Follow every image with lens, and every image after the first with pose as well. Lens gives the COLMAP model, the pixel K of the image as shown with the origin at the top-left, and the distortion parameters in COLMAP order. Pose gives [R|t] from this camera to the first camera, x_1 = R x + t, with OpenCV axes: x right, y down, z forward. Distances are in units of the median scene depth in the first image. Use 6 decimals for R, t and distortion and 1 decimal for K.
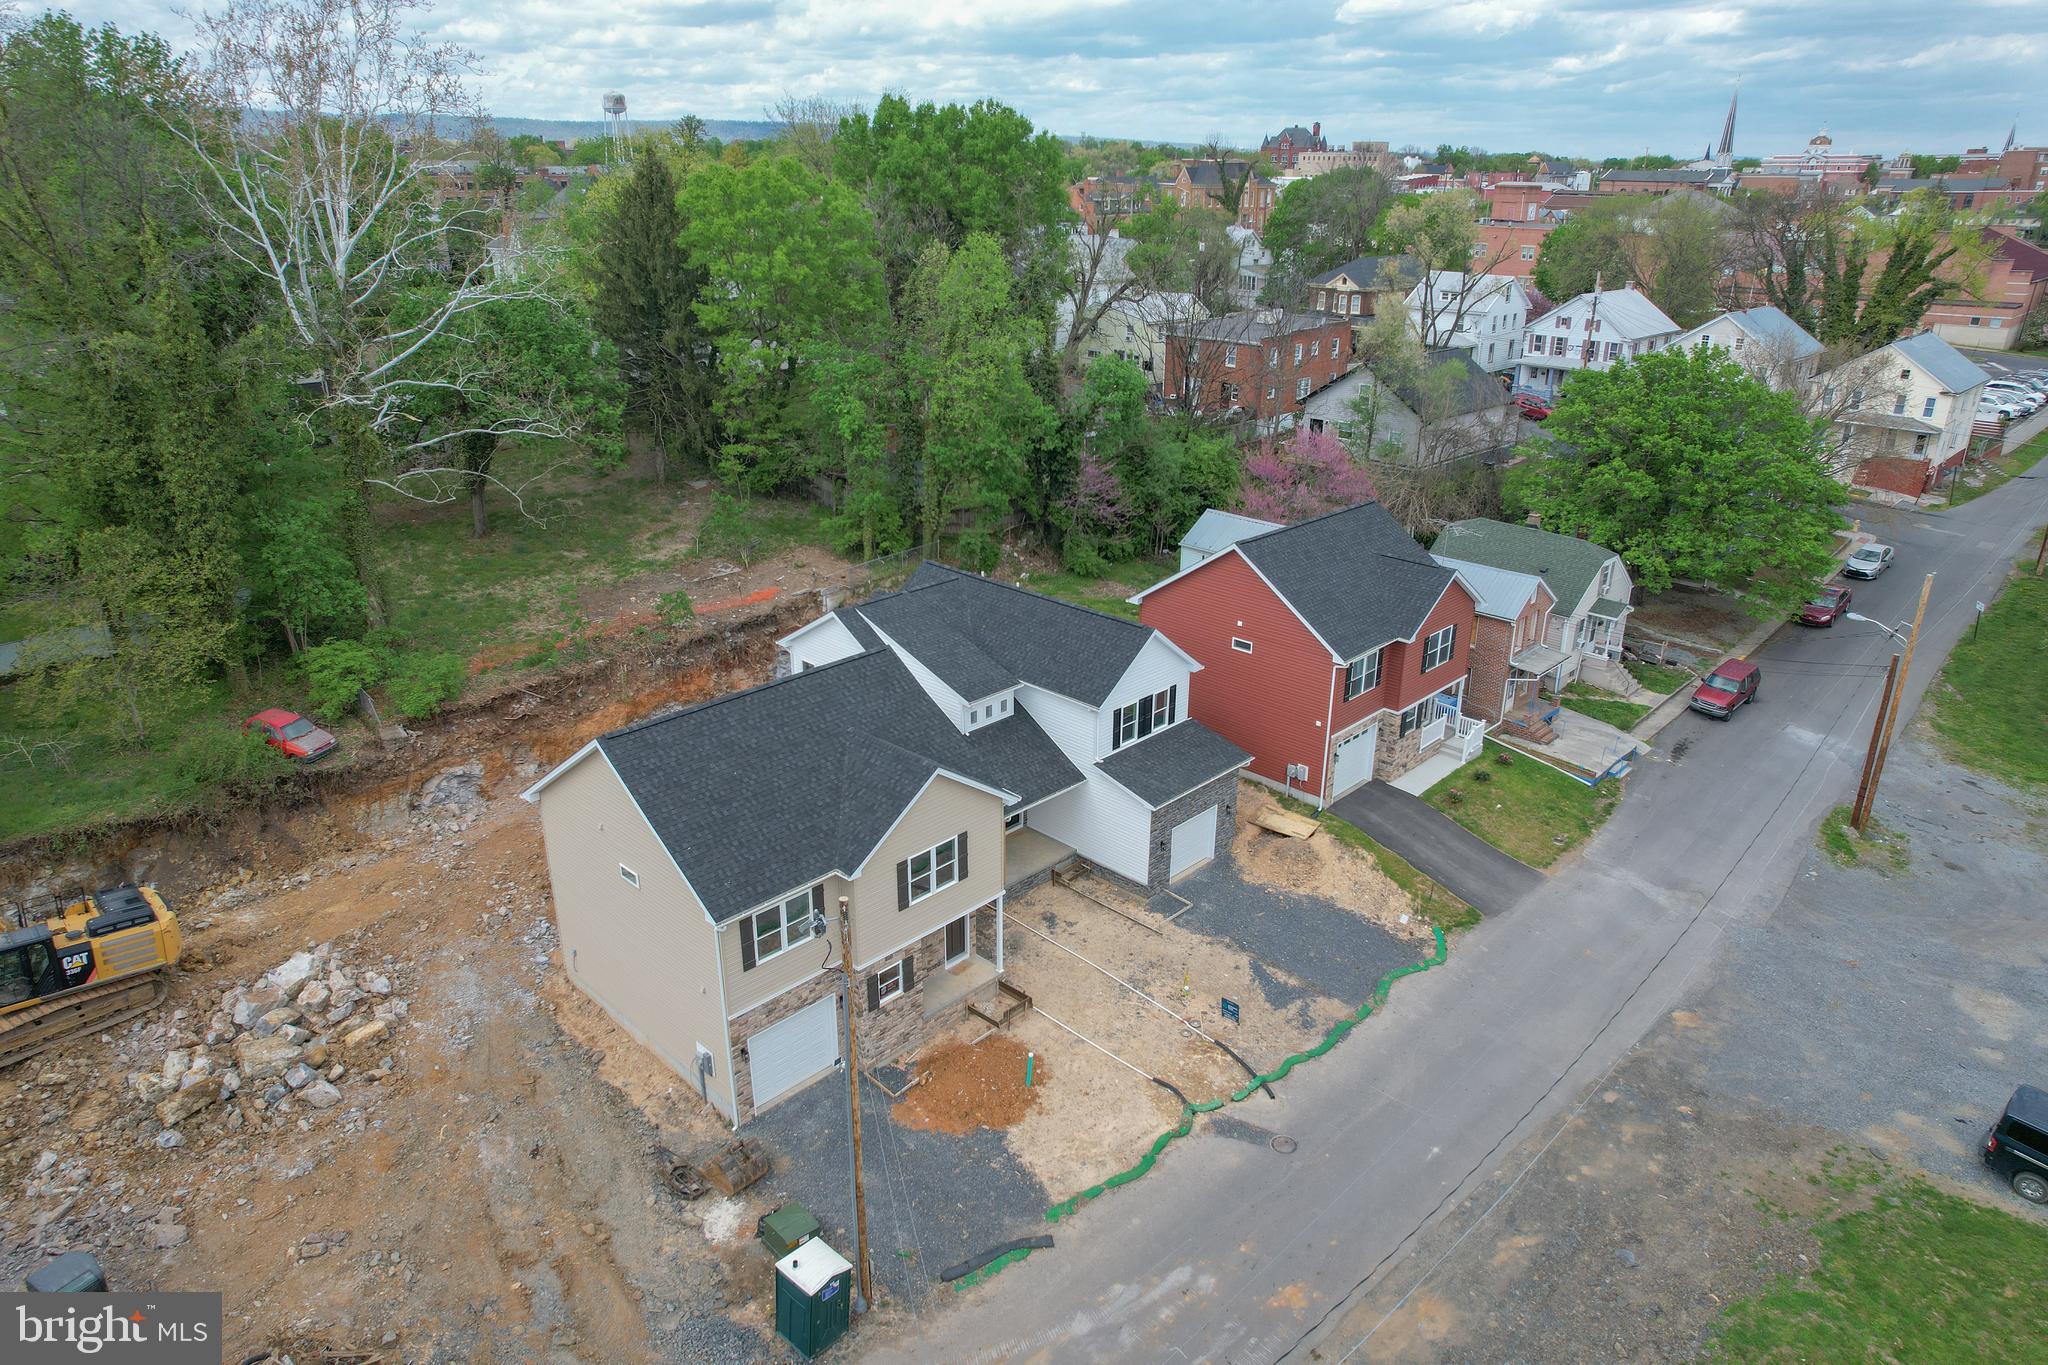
lens RADIAL K [[1306.2, 0, 1024.0], [0, 1306.2, 682.5], [0, 0, 1]] dist [-0.055808, 0.047129]
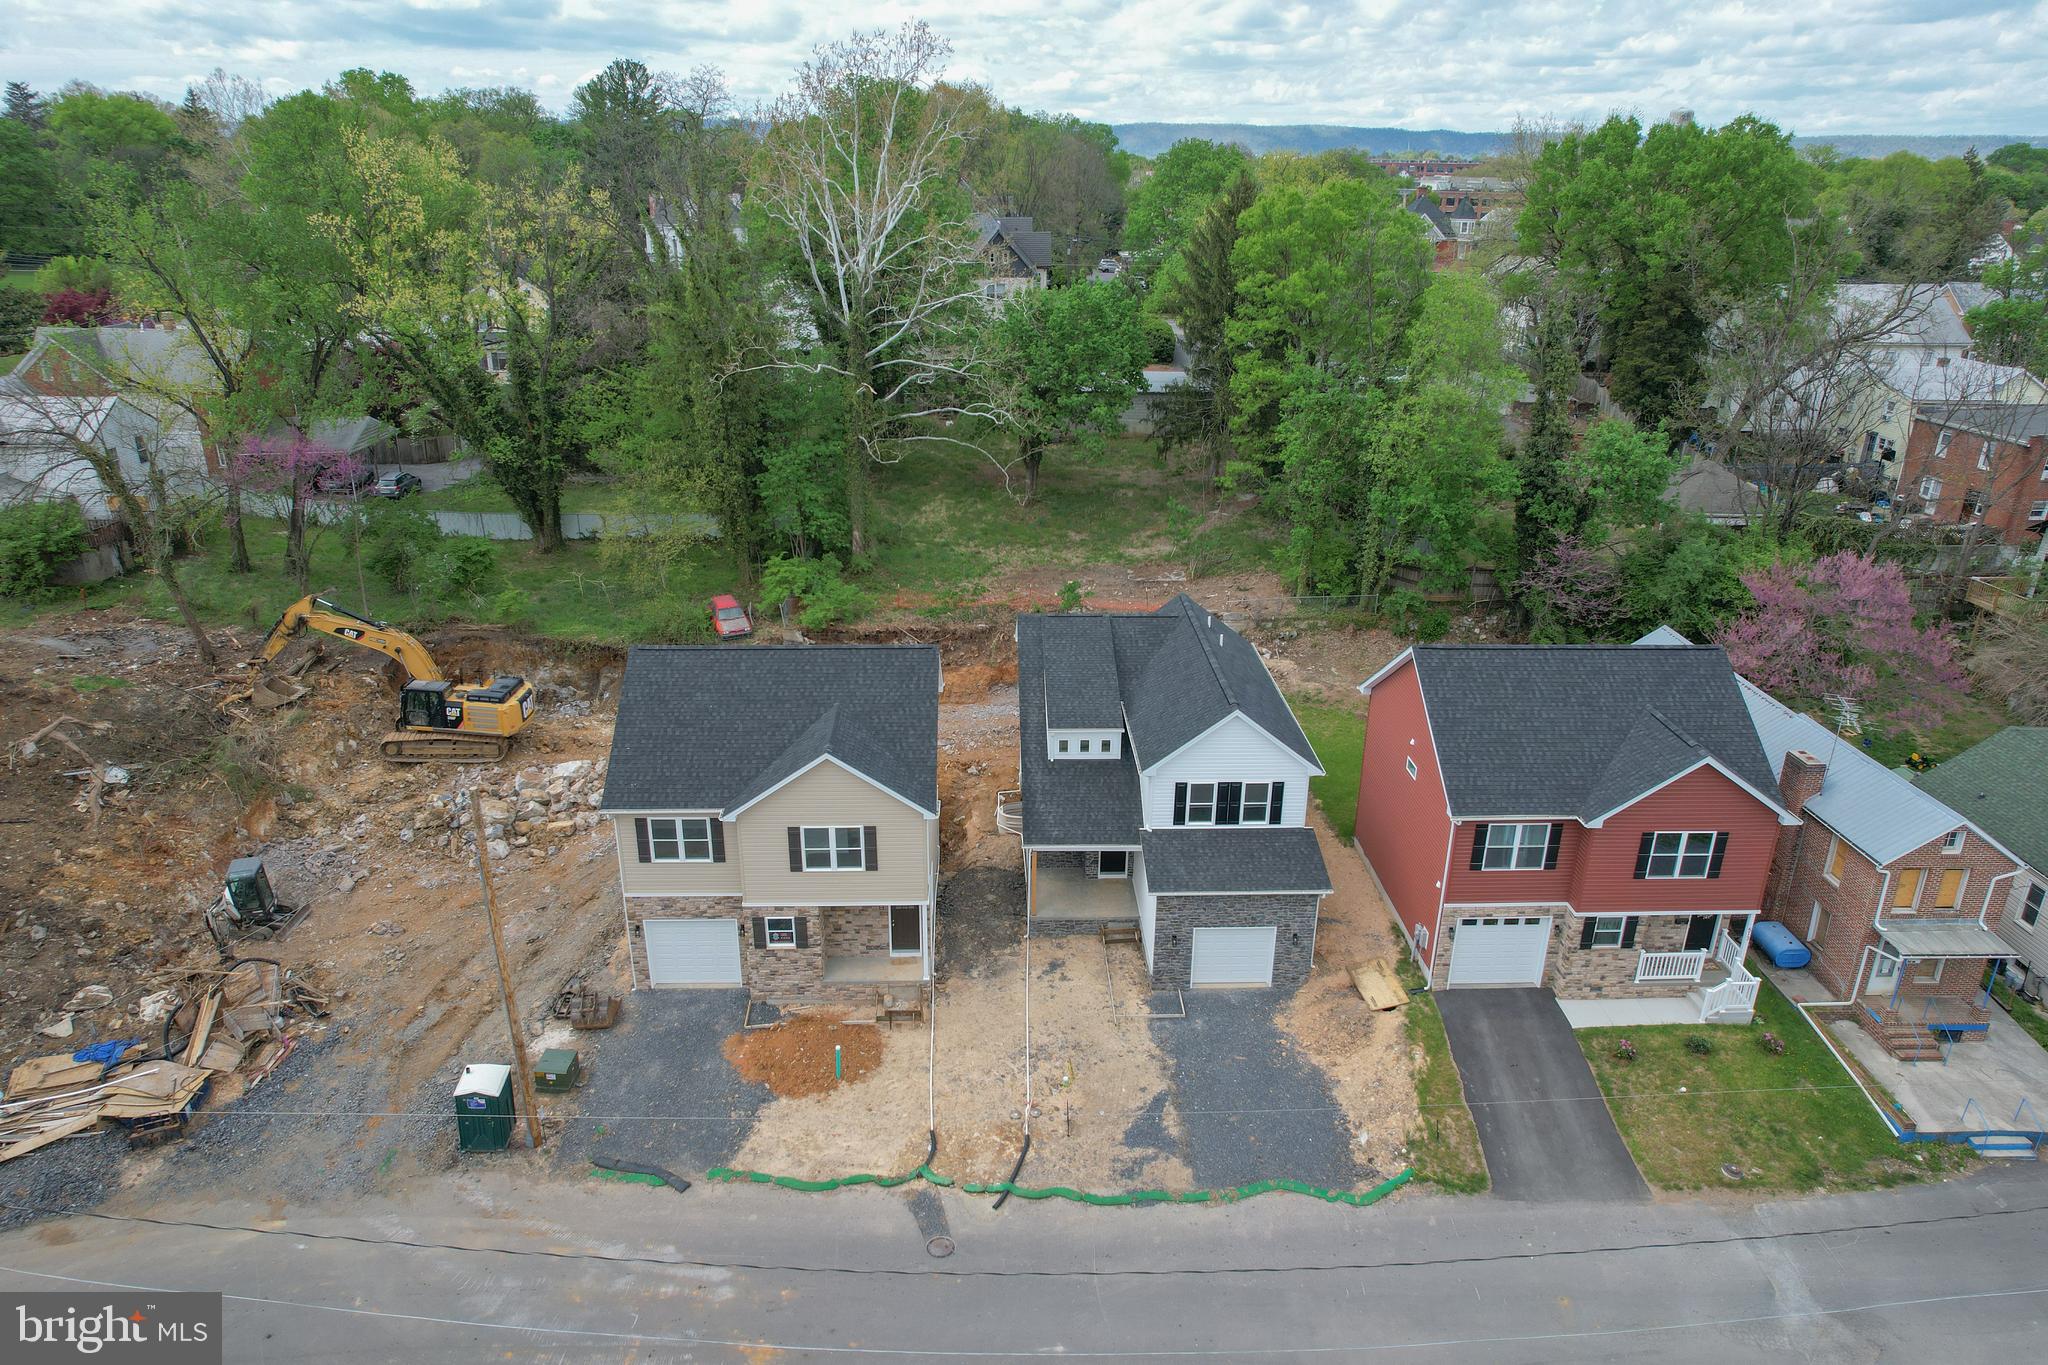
lens RADIAL K [[1306.2, 0, 1024.0], [0, 1306.2, 682.5], [0, 0, 1]] dist [-0.055808, 0.047129]
pose [[0.716892, 0.254498, -0.649073, 0.563064], [-0.262046, 0.961089, 0.087411, -0.097288], [0.646063, 0.107423, 0.755687, 0.224507]]
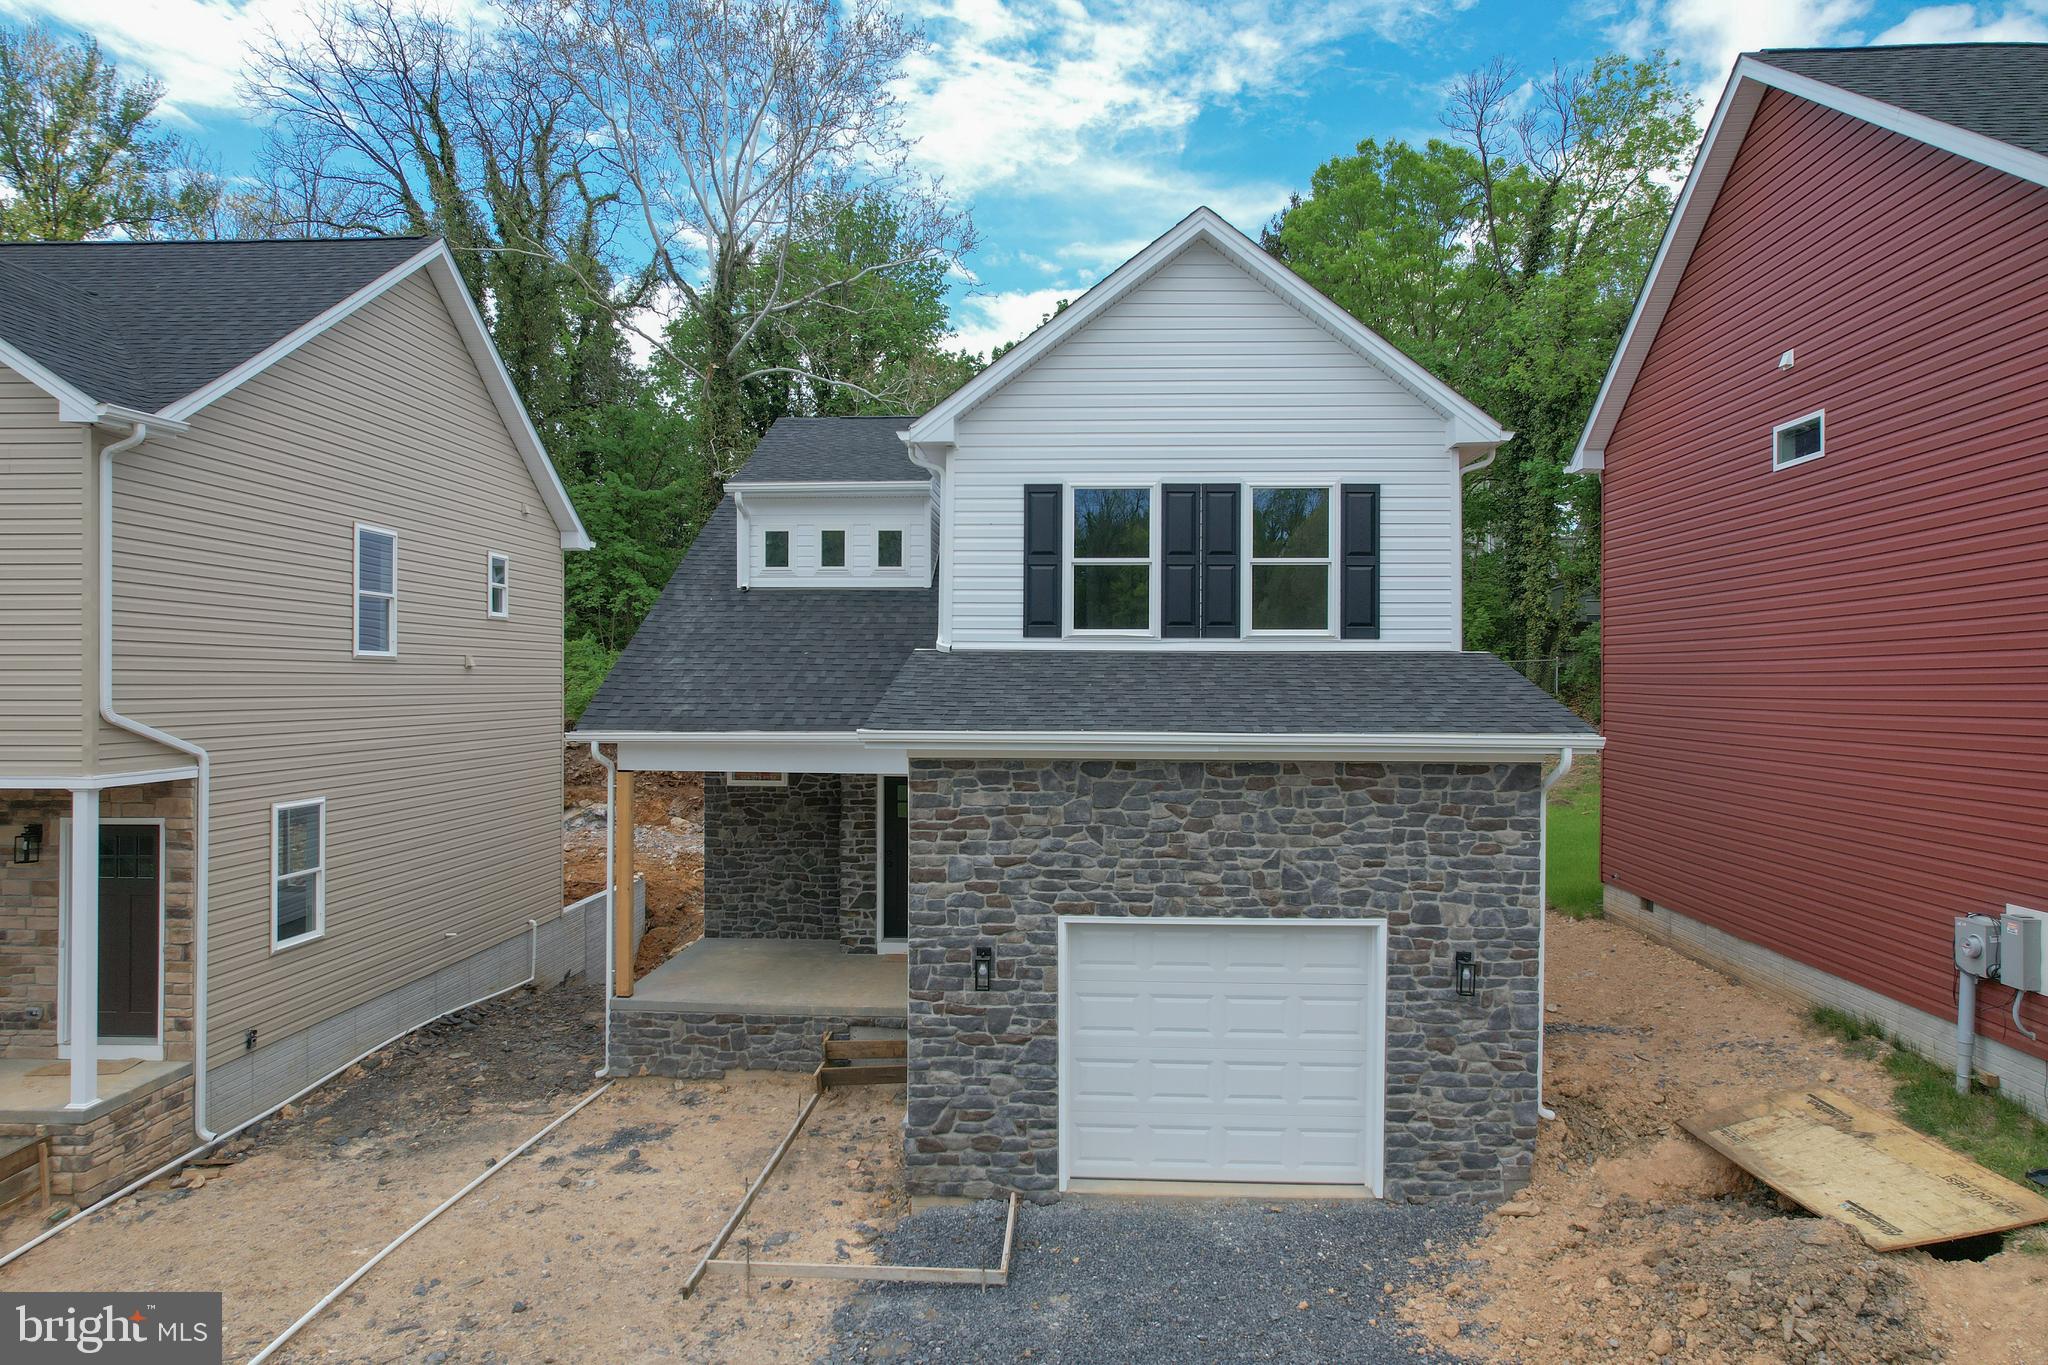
lens RADIAL K [[1306.2, 0, 1024.0], [0, 1306.2, 682.5], [0, 0, 1]] dist [-0.055808, 0.047129]
pose [[0.653195, -0.001981, -0.757187, 0.282089], [-0.282060, 0.927388, -0.245749, 0.130579], [0.702693, 0.374095, 0.605207, 0.829672]]
